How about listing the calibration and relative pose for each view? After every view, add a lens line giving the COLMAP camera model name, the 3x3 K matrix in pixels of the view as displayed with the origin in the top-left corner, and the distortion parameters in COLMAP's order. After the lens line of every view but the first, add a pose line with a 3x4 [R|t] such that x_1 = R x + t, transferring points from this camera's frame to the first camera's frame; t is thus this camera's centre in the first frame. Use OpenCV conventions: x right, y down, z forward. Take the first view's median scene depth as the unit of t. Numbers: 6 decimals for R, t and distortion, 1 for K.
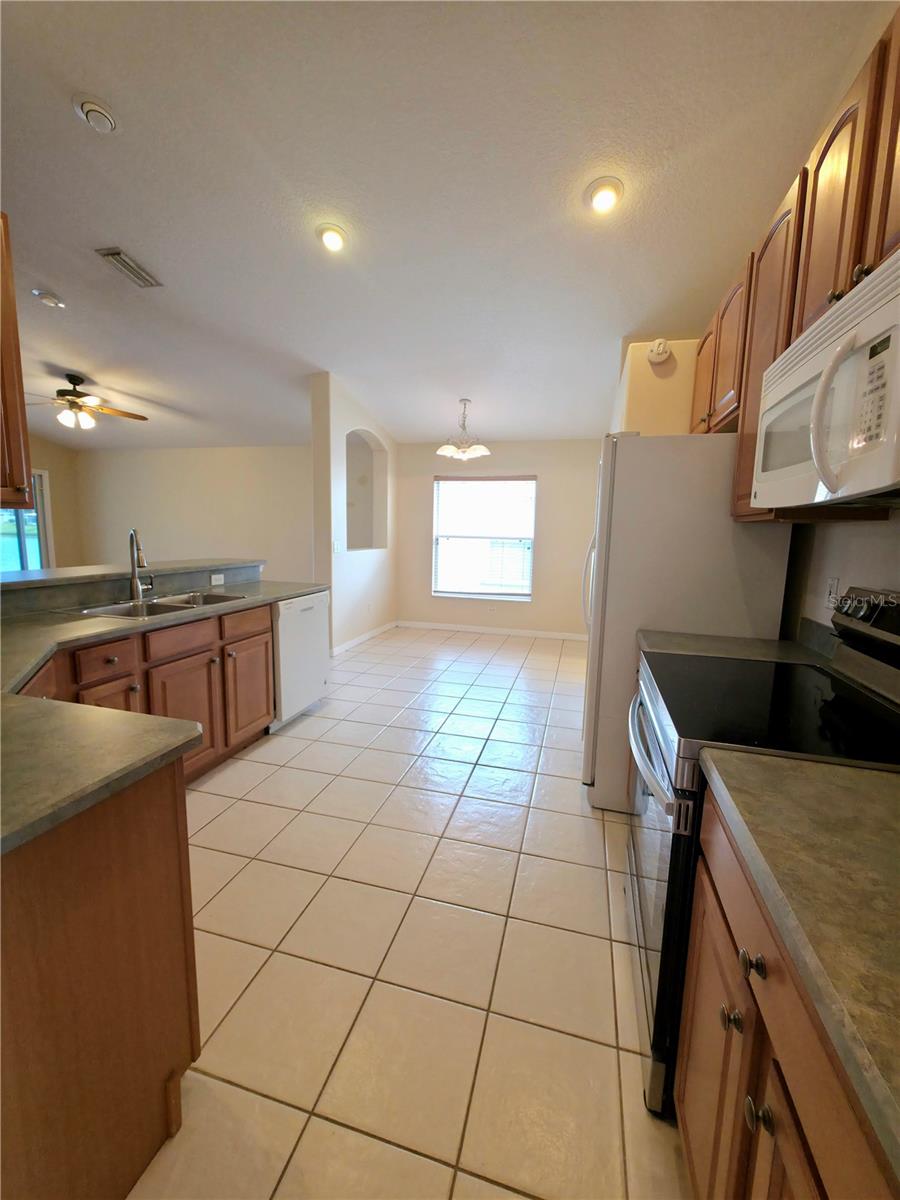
lens RADIAL K [[477.5, 0, 450.3], [0, 477.5, 593.1], [0, 0, 1]] dist [0.001037, 0.000311]
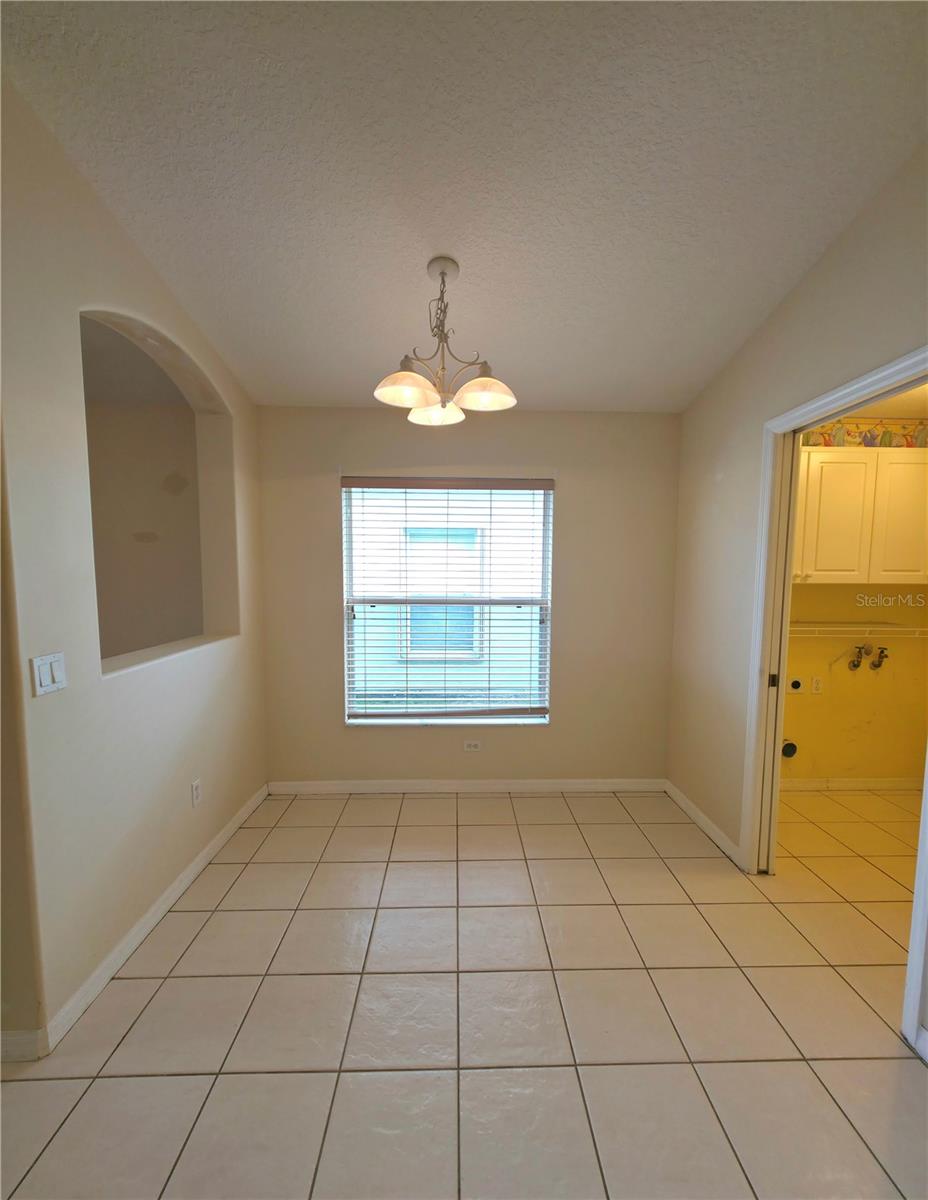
lens RADIAL K [[494.3, 0, 466.7], [0, 494.3, 610.8], [0, 0, 1]] dist [0.001295, 0.000056]
pose [[0.956274, -0.041230, 0.289550, -0.063720], [0.054665, 0.997764, -0.038461, -0.088531], [-0.287317, 0.052608, 0.956390, 0.513301]]
